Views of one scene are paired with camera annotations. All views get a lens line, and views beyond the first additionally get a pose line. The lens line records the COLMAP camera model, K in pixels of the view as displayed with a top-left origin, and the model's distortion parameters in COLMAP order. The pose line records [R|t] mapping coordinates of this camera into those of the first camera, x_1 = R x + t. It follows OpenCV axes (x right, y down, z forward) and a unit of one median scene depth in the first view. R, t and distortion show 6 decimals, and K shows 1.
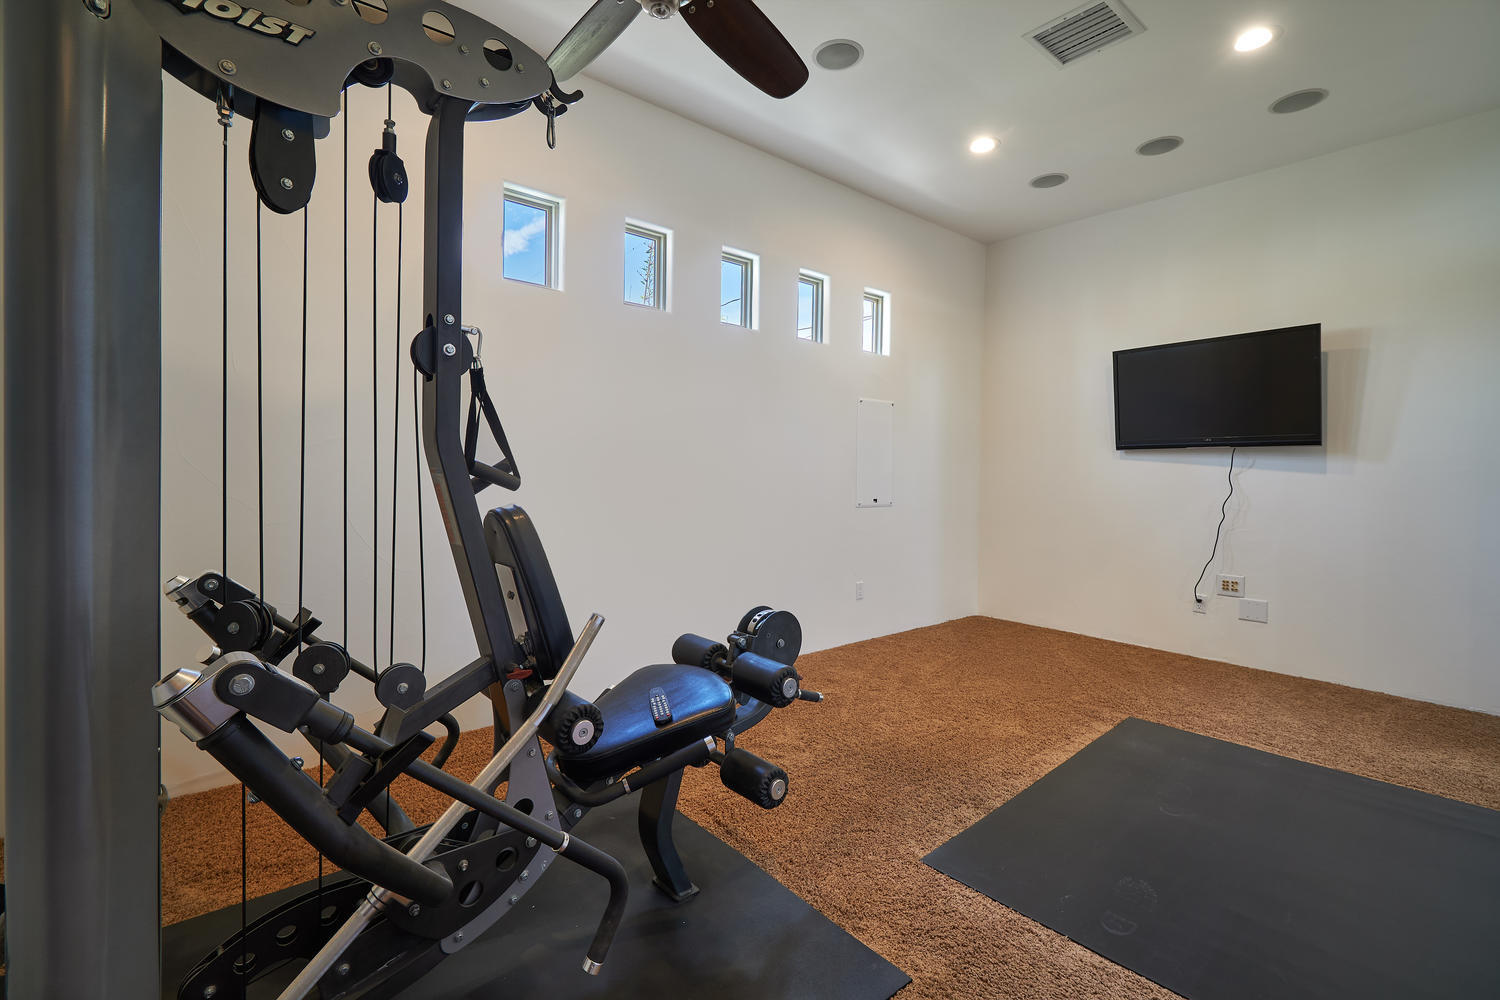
lens RADIAL K [[685.4, 0, 760.7], [0, 685.4, 481.1], [0, 0, 1]] dist [-0.000321, -0.000186]
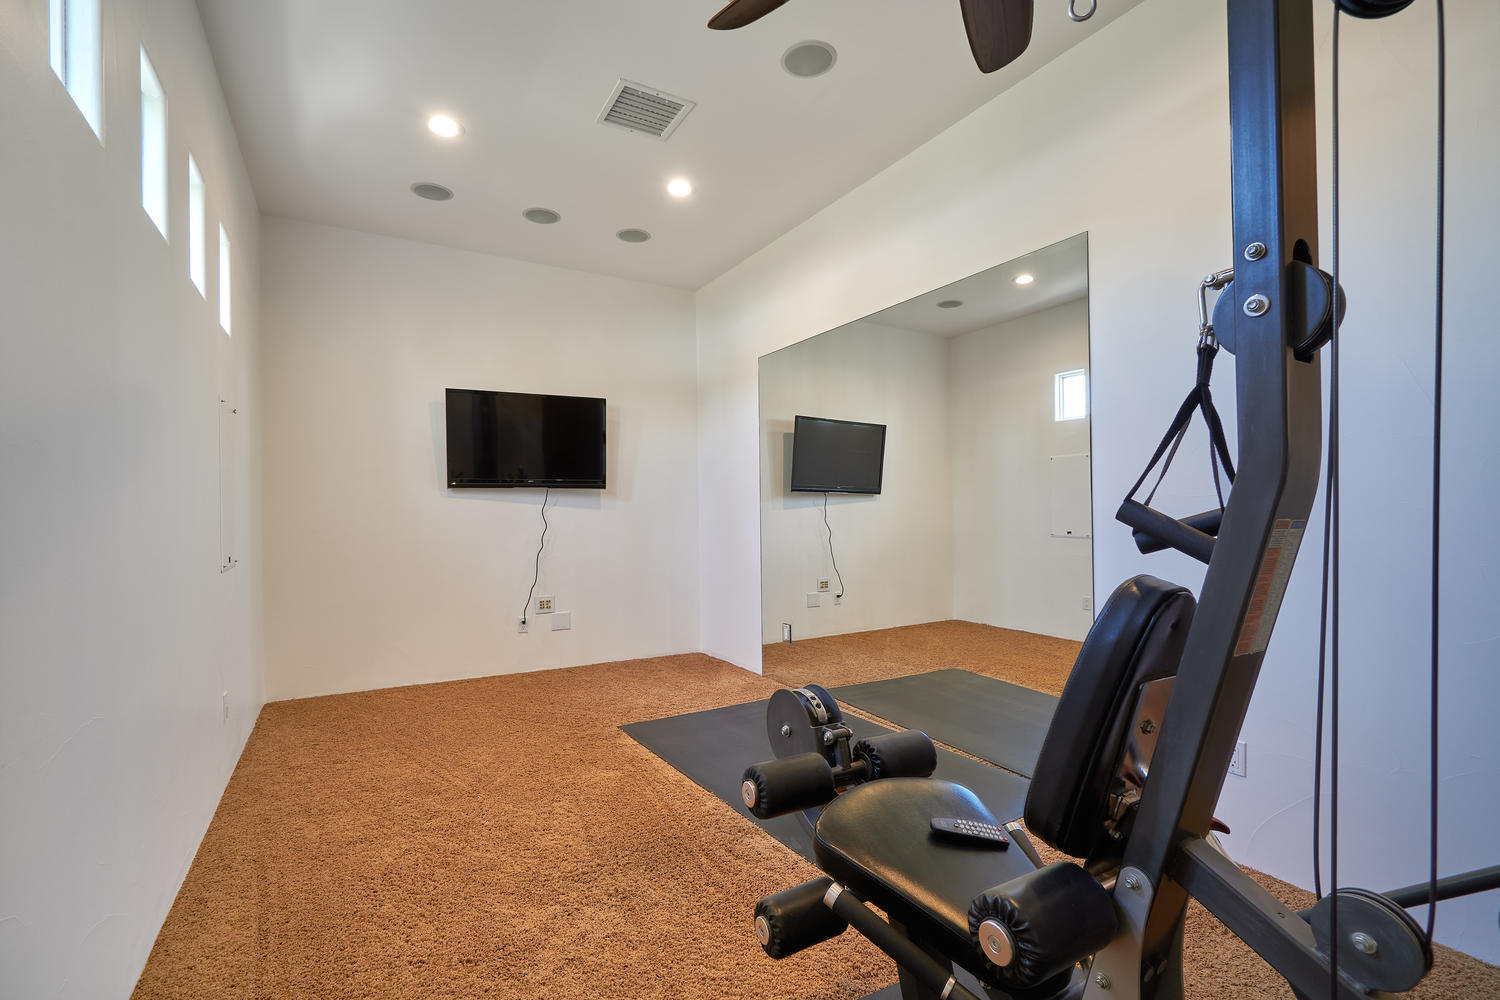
lens RADIAL K [[658.3, 0, 721.3], [0, 658.3, 503.1], [0, 0, 1]] dist [0.000261, -0.000086]
pose [[0.189353, -0.000270, 0.981909, -0.417818], [0.023160, 0.999723, -0.004191, -0.012638], [-0.981636, 0.023534, 0.189307, 0.528144]]
